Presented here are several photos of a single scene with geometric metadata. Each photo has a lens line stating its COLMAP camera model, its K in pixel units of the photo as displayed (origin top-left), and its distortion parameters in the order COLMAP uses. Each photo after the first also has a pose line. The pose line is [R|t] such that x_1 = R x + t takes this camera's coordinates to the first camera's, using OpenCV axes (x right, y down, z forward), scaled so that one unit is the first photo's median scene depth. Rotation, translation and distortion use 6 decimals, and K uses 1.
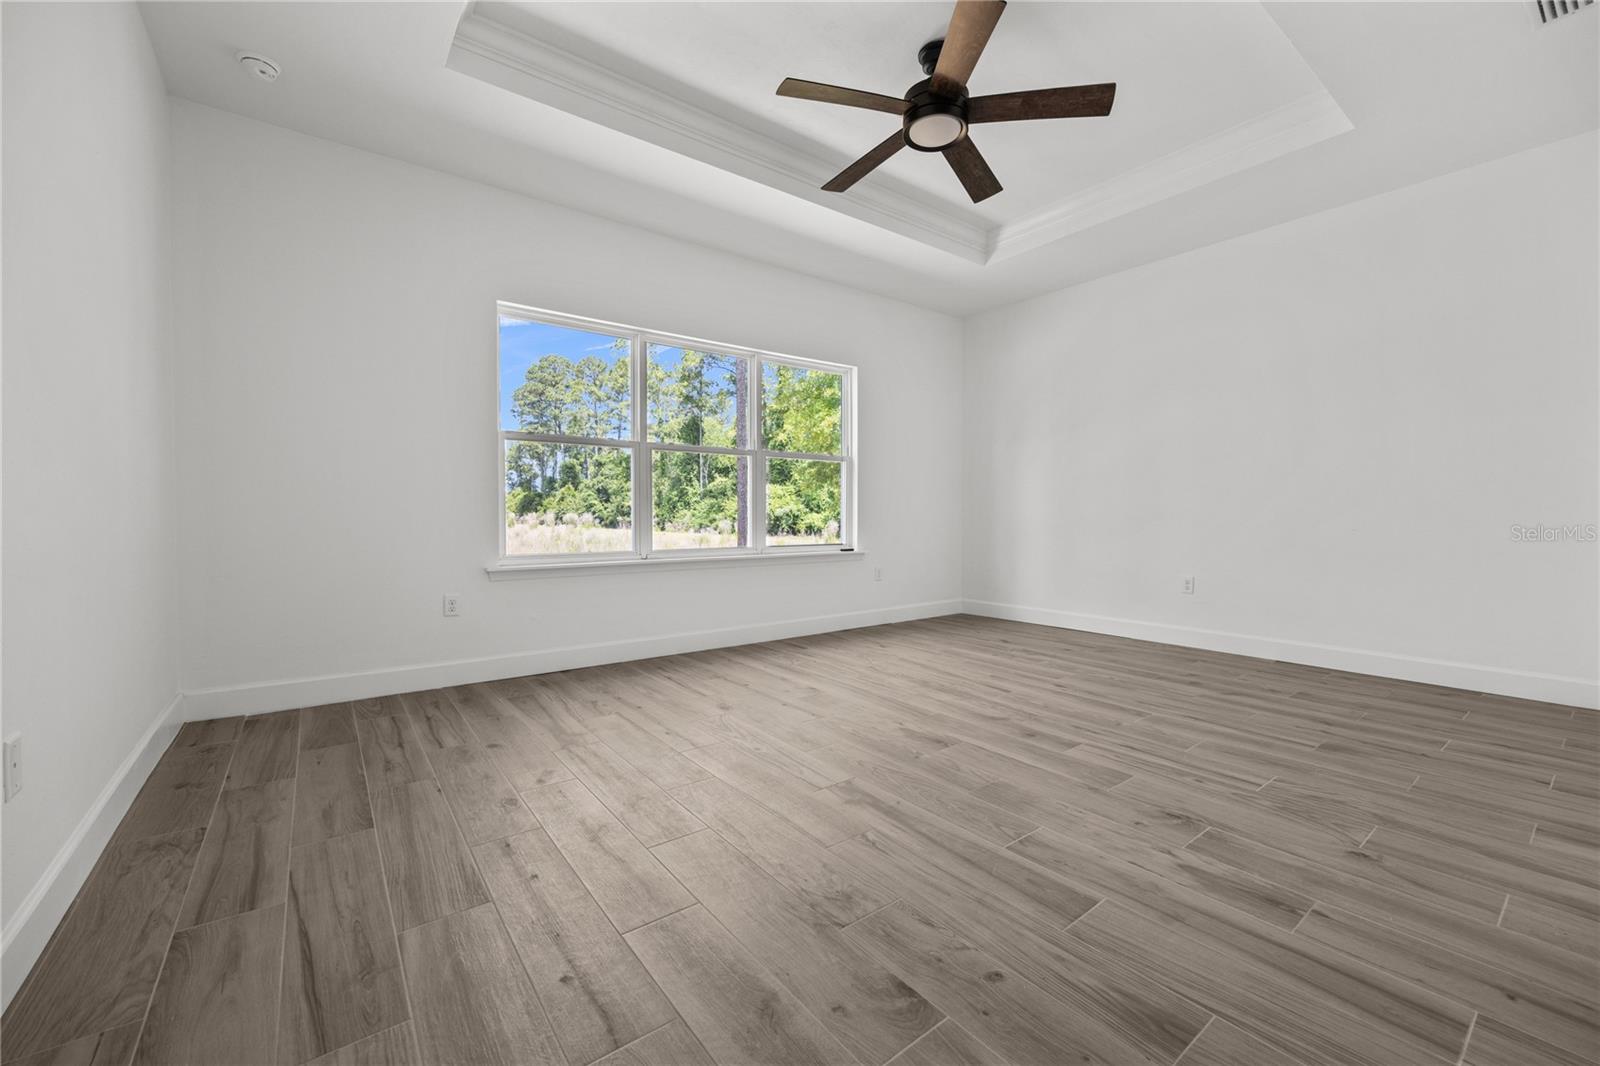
lens RADIAL K [[638.3, 0, 799.0], [0, 638.3, 523.6], [0, 0, 1]] dist [-0.000823, -0.000159]
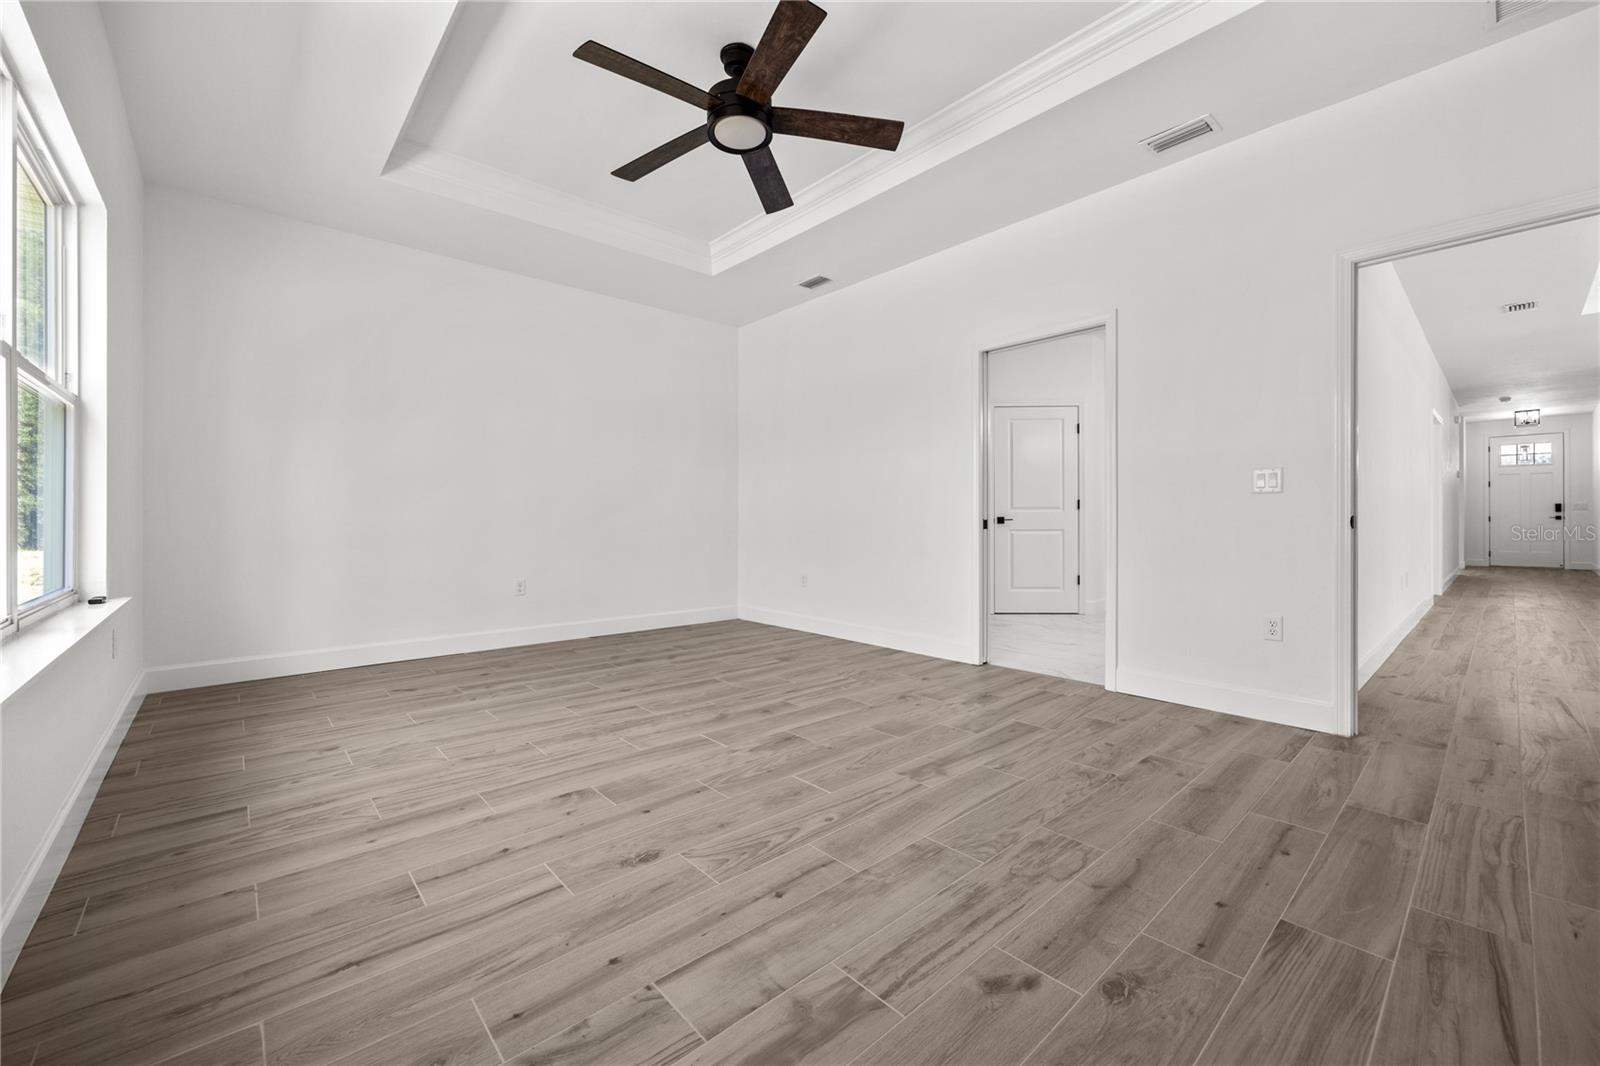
lens RADIAL K [[636.5, 0, 812.0], [0, 636.5, 516.6], [0, 0, 1]] dist [-0.000566, 0.000038]
pose [[-0.090451, 0.005737, 0.995884, -0.843290], [0.016094, 0.999861, -0.004299, -0.013176], [-0.995771, 0.015639, -0.090531, 1.090451]]
